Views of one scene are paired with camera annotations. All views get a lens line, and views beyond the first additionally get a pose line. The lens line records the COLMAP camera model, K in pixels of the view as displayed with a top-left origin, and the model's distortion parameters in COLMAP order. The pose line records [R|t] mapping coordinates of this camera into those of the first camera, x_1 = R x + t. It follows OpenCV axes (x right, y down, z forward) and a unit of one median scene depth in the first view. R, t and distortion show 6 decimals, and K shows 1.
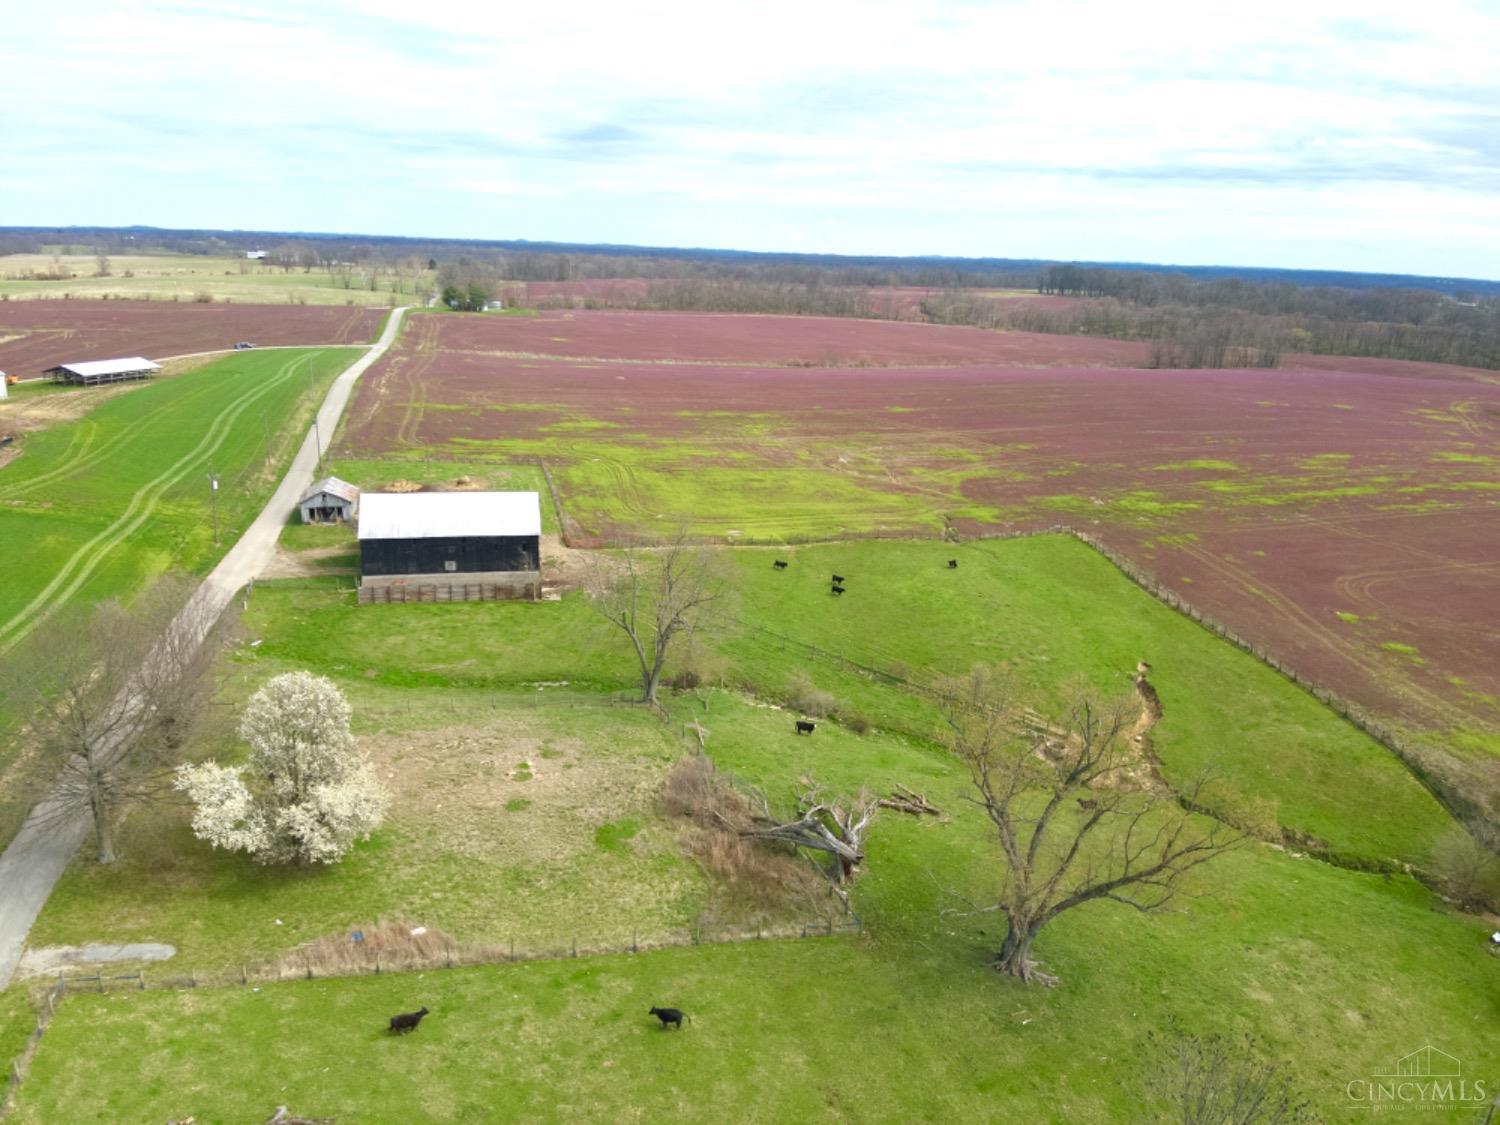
lens RADIAL K [[1075.2, 0, 750.0], [0, 1075.2, 562.5], [0, 0, 1]] dist [0.182978, -0.328024]
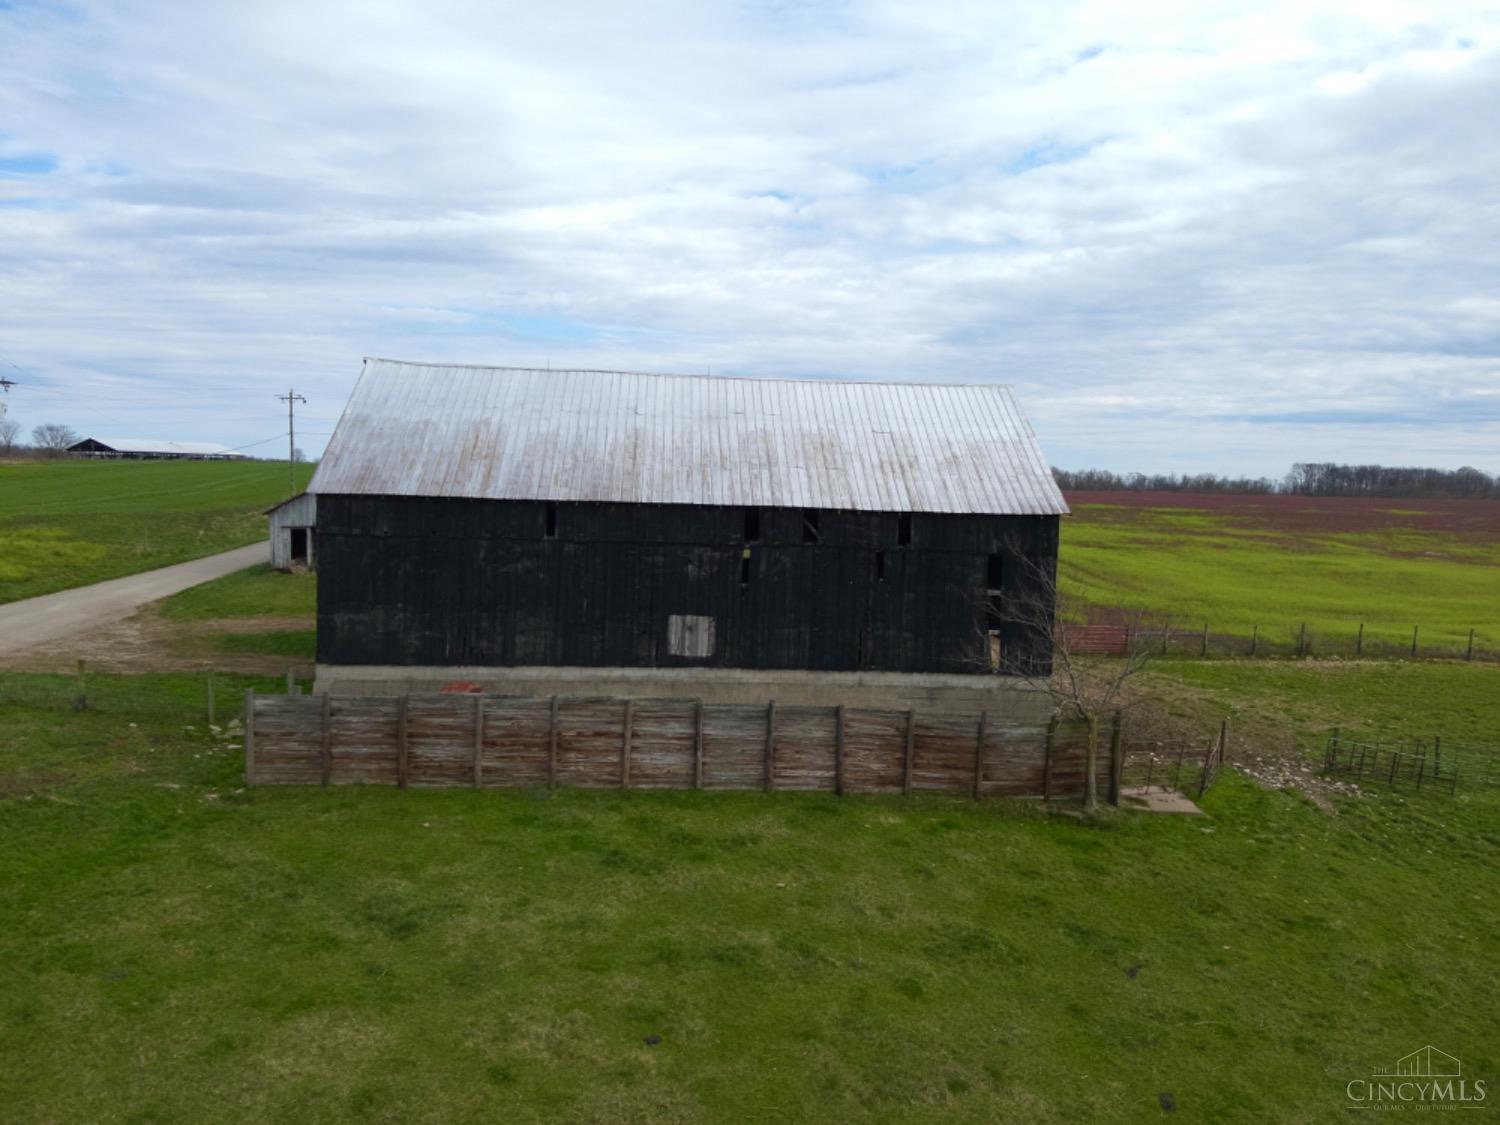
lens RADIAL K [[1075.2, 0, 750.0], [0, 1075.2, 562.5], [0, 0, 1]] dist [0.182978, -0.328024]
pose [[0.987707, 0.003796, -0.156273, -0.226898], [-0.036303, 0.977943, -0.205694, 0.034315], [0.152045, 0.208839, 0.966058, 0.776681]]
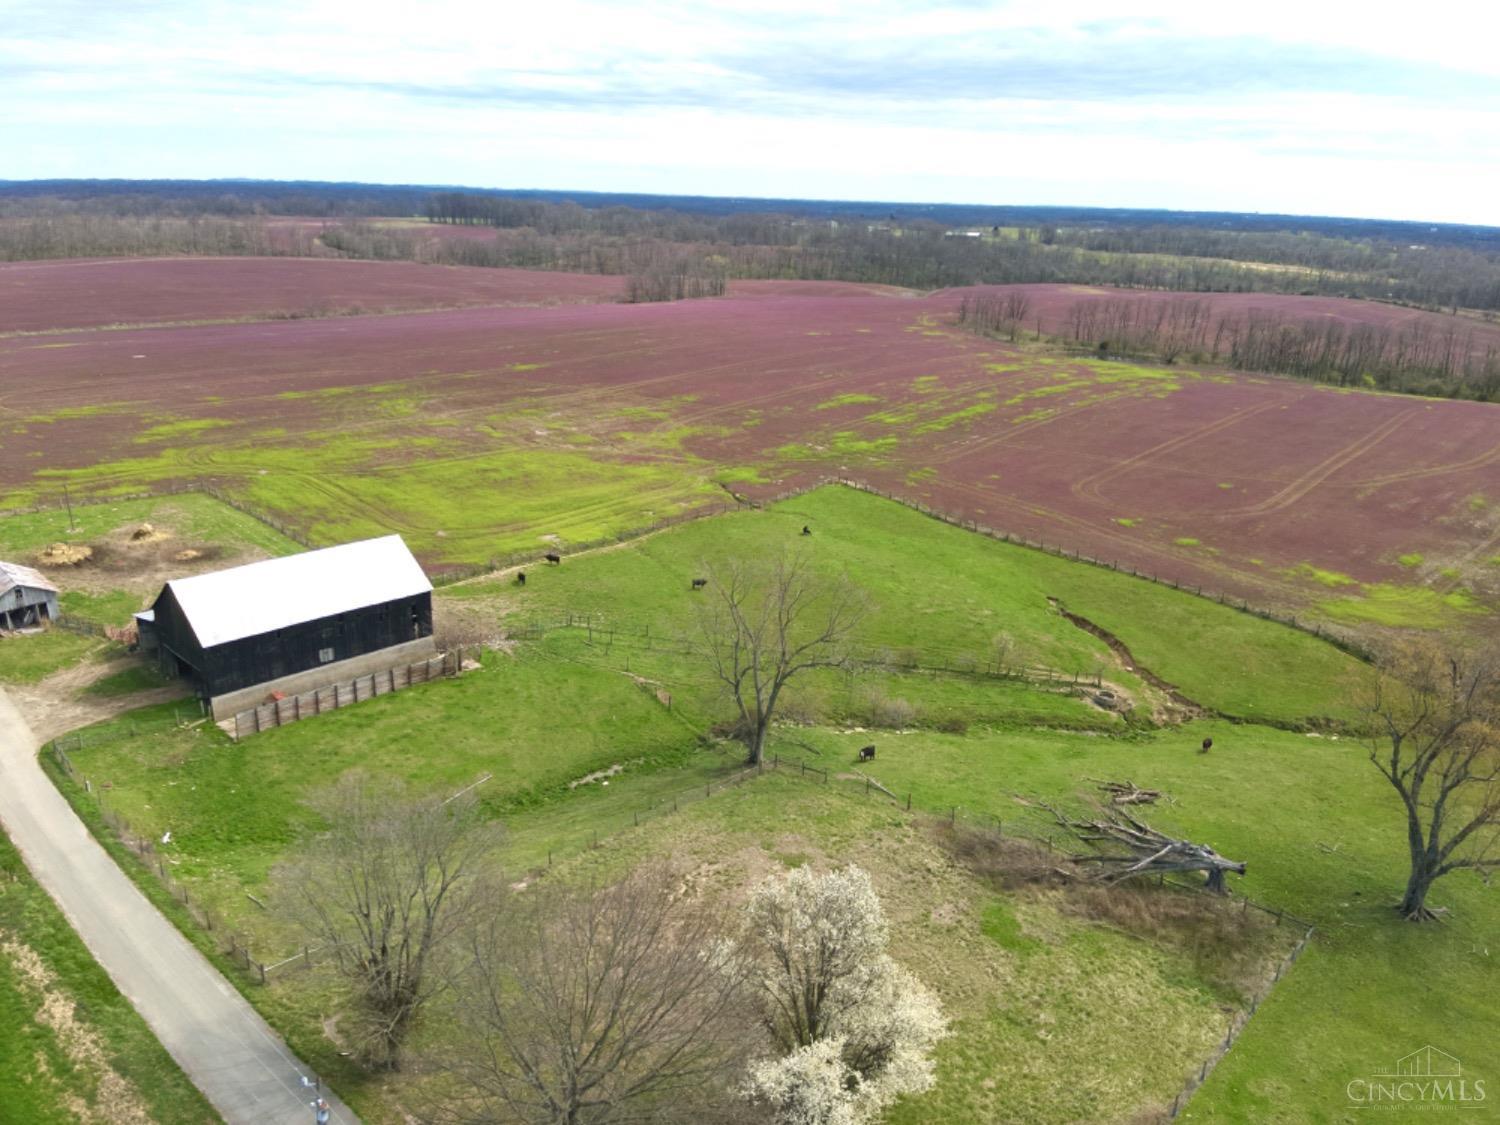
lens RADIAL K [[1075.2, 0, 750.0], [0, 1075.2, 562.5], [0, 0, 1]] dist [0.182978, -0.328024]
pose [[0.839695, -0.184657, 0.510700, -0.402225], [0.151751, 0.982737, 0.105825, -0.093804], [-0.521426, -0.011362, 0.853221, 0.214962]]
